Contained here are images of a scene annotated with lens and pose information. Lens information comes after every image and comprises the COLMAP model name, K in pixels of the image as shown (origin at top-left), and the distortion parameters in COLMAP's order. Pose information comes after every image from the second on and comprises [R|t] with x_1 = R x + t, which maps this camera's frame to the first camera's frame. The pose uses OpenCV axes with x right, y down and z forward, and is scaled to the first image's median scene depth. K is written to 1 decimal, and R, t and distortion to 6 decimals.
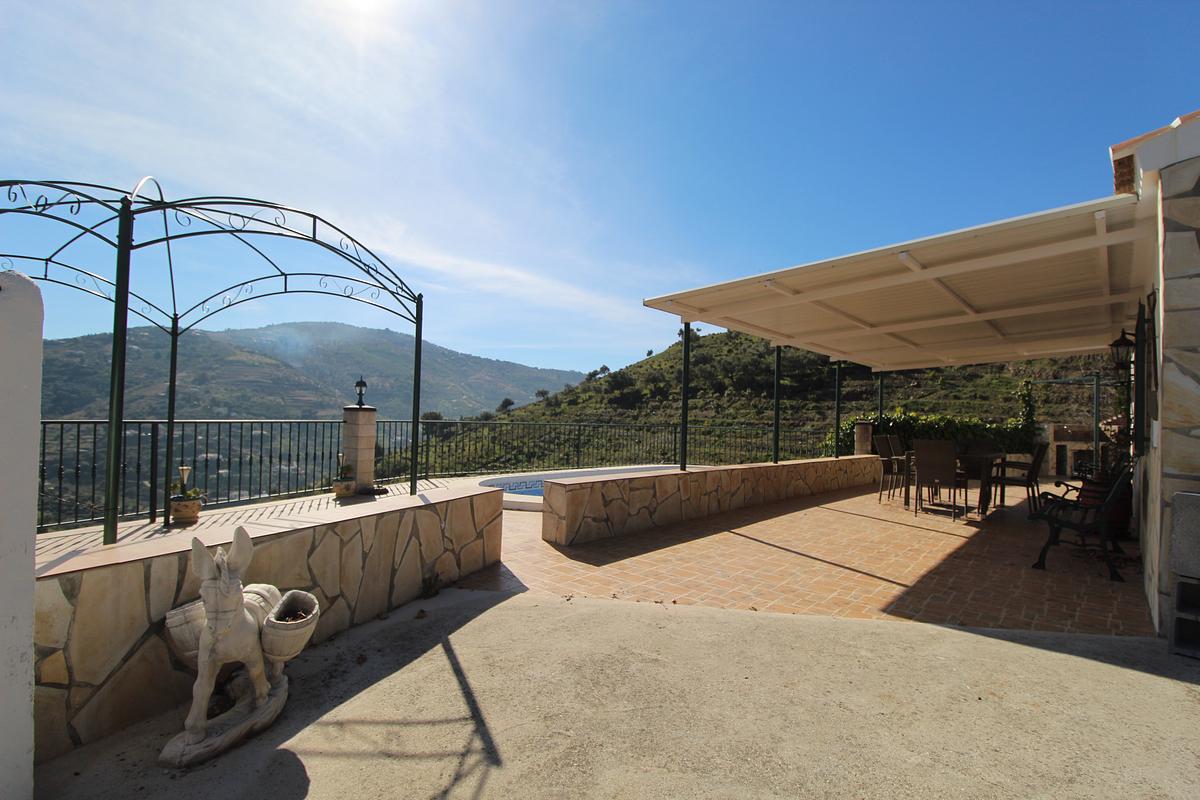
lens RADIAL K [[558.3, 0, 606.6], [0, 558.3, 405.6], [0, 0, 1]] dist [-0.000518, -0.011591]
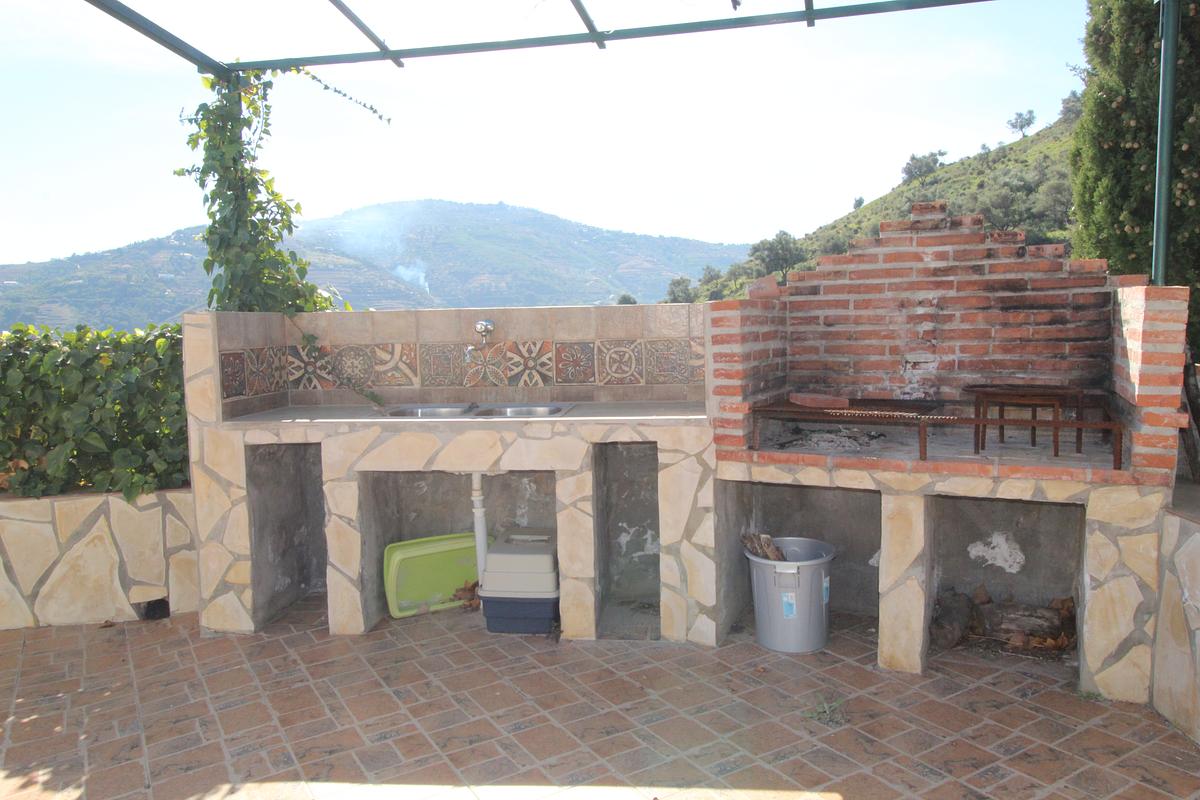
lens RADIAL K [[851.8, 0, 600.0], [0, 851.8, 400.0], [0, 0, 1]] dist [0.009340, 0.001937]
pose [[0.961784, -0.024346, -0.272724, 0.097536], [0.054899, 0.992959, 0.104965, 0.003829], [0.268248, -0.115926, 0.956349, 0.079737]]
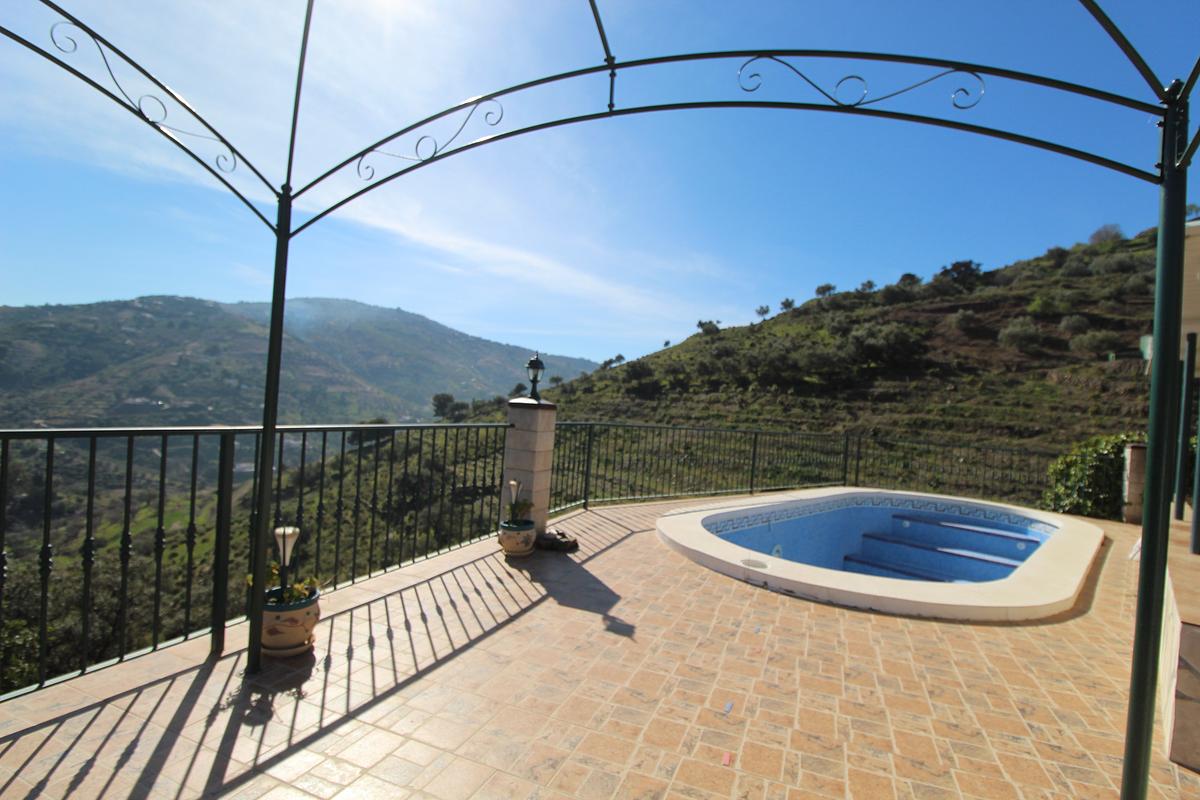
lens RADIAL K [[558.3, 0, 606.6], [0, 558.3, 405.6], [0, 0, 1]] dist [-0.000518, -0.011591]
pose [[0.998906, 0.045091, -0.012381, -0.020360], [-0.044834, 0.998787, 0.020336, -0.000547], [0.013283, -0.019758, 0.999717, 0.022415]]
